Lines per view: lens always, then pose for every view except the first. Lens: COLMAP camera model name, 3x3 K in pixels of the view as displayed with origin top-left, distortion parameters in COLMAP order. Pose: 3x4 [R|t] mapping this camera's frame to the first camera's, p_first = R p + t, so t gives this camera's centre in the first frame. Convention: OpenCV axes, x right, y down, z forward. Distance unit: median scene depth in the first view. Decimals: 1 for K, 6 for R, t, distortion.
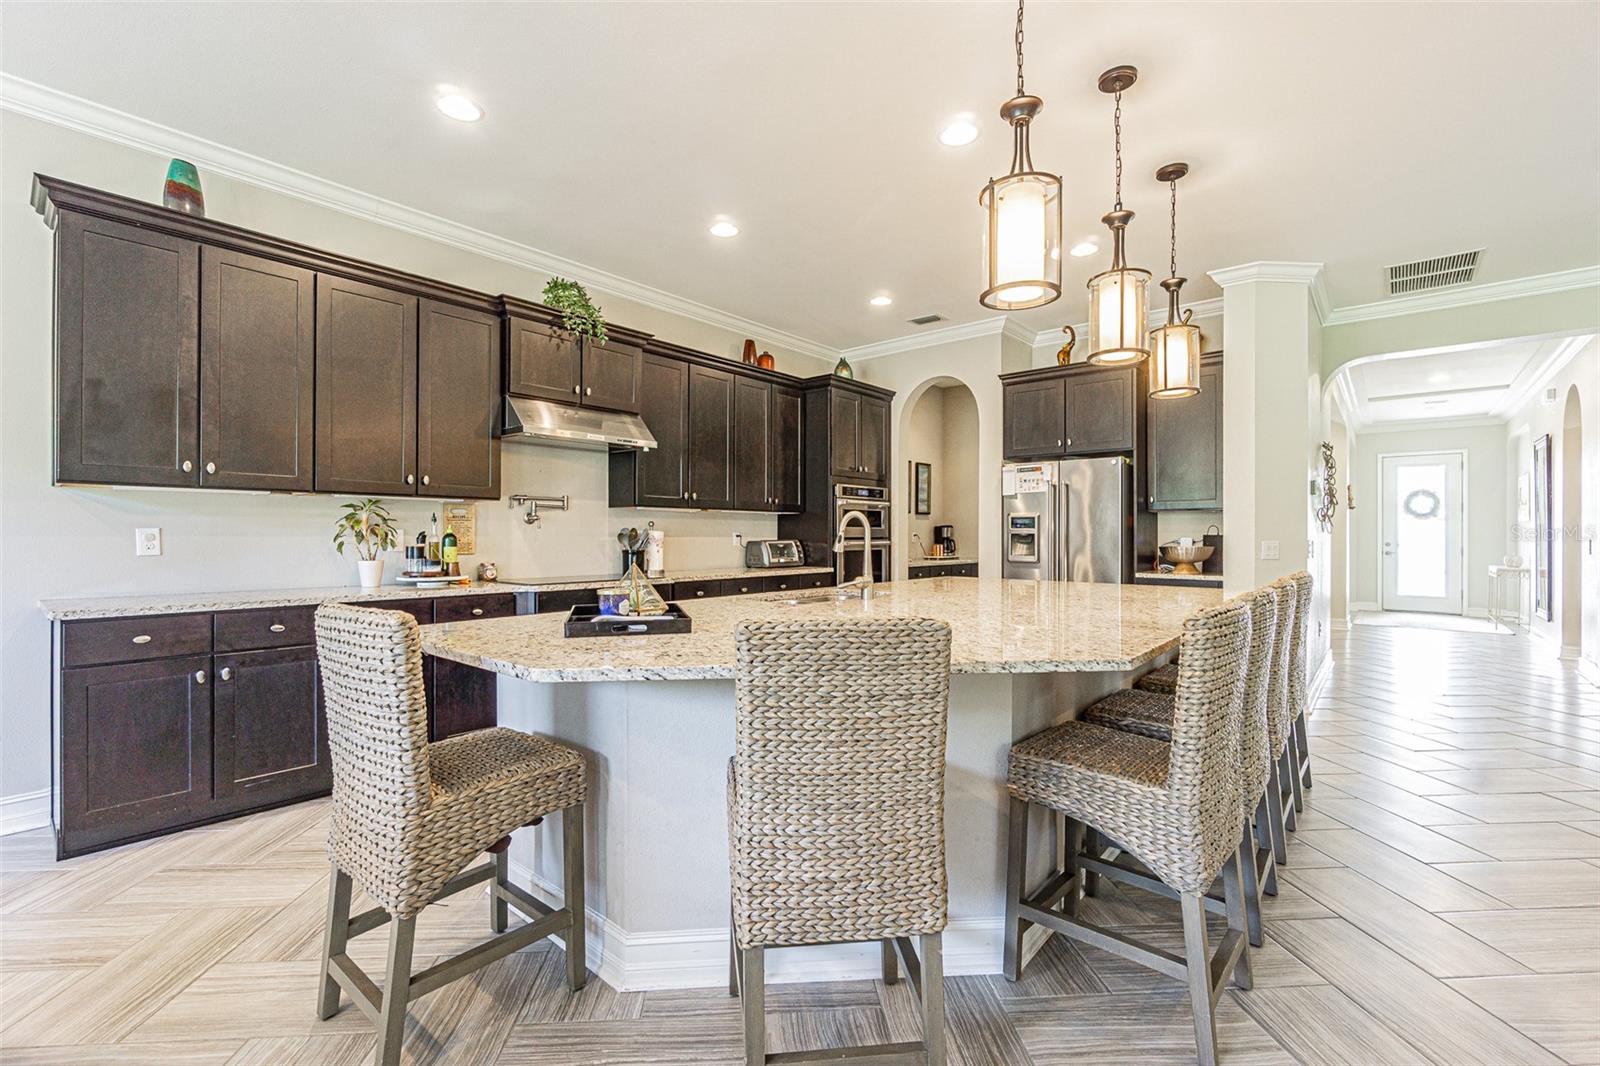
lens RADIAL K [[691.1, 0, 800.0], [0, 691.1, 533.0], [0, 0, 1]] dist [-0.000930, -0.000203]
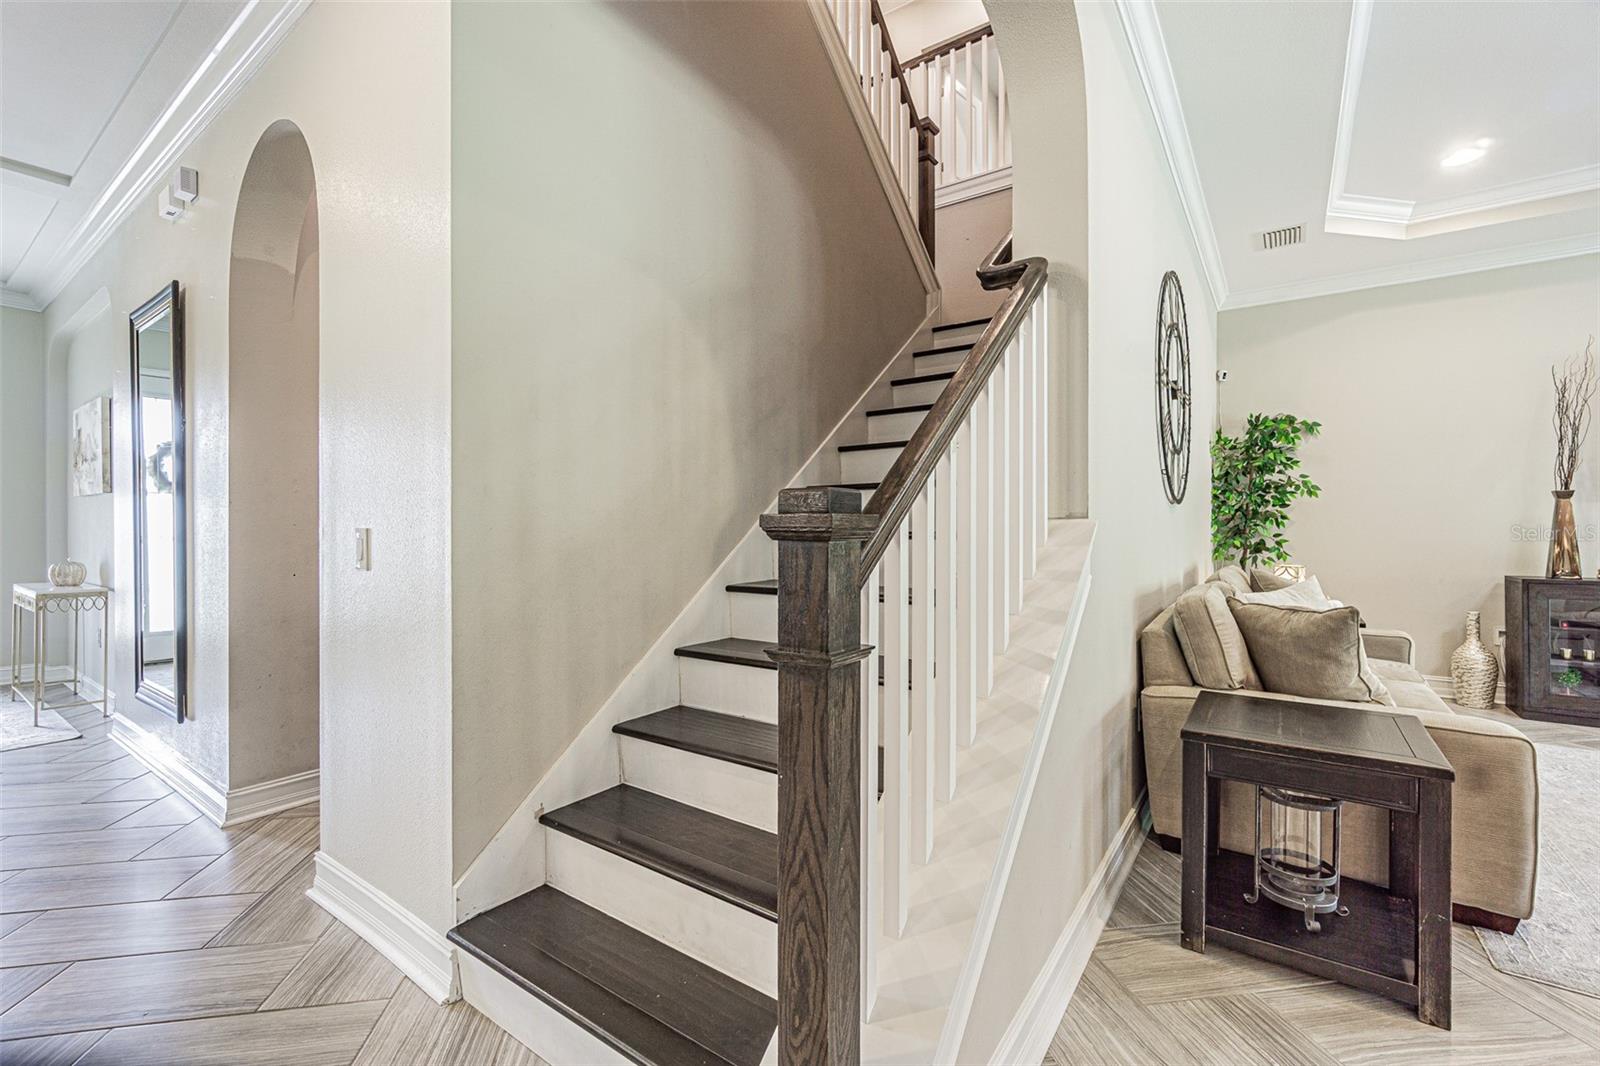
lens RADIAL K [[691.1, 0, 800.0], [0, 691.1, 533.0], [0, 0, 1]] dist [-0.000930, -0.000203]
pose [[-0.083463, -0.010287, 0.996458, 0.497349], [0.000405, 0.999946, 0.010357, 0.004822], [-0.996511, 0.001268, -0.083454, 0.519422]]
